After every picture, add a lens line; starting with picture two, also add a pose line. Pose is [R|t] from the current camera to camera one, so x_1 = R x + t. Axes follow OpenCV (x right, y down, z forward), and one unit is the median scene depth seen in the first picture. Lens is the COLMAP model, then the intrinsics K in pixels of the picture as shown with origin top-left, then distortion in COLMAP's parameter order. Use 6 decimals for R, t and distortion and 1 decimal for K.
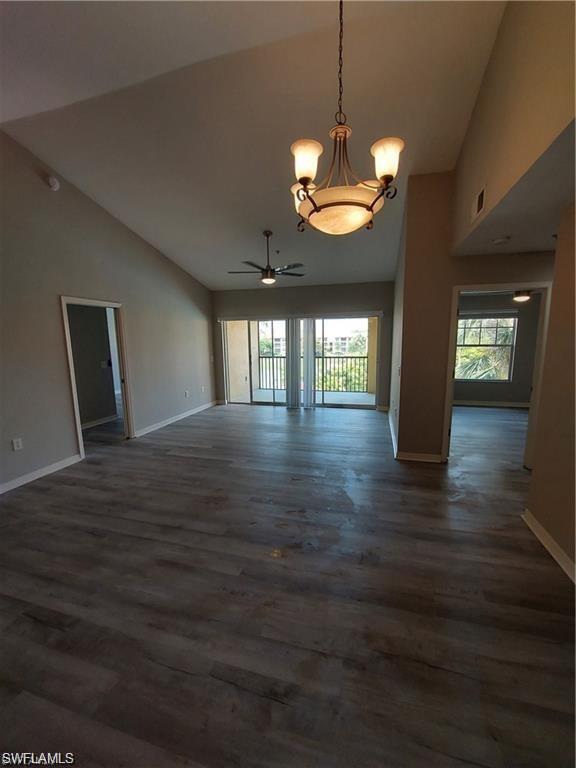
lens RADIAL K [[308.6, 0, 285.3], [0, 308.6, 385.8], [0, 0, 1]] dist [-0.015022, -0.000168]
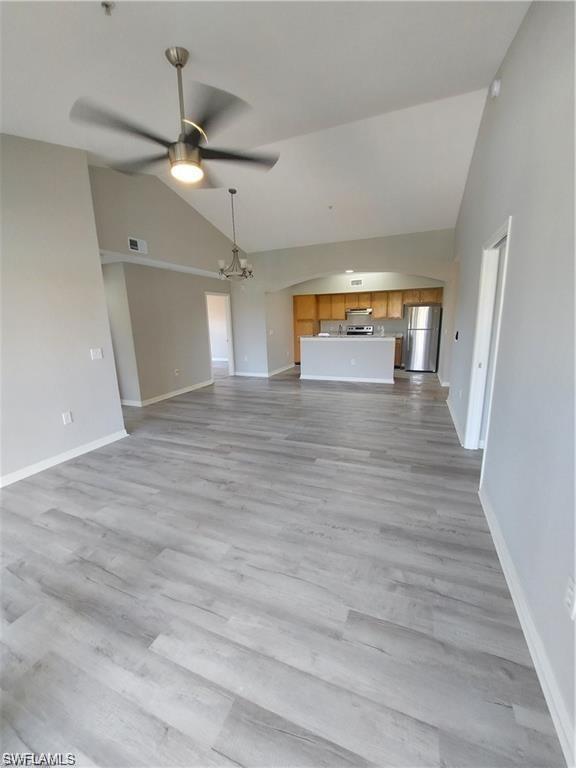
lens RADIAL K [[308.6, 0, 286.1], [0, 308.6, 384.0], [0, 0, 1]] dist [-0.015022, -0.000168]
pose [[-0.992930, 0.014435, 0.117821, -0.293477], [0.054500, 0.937214, 0.344471, -0.247487], [-0.105451, 0.348456, -0.931374, 1.852218]]
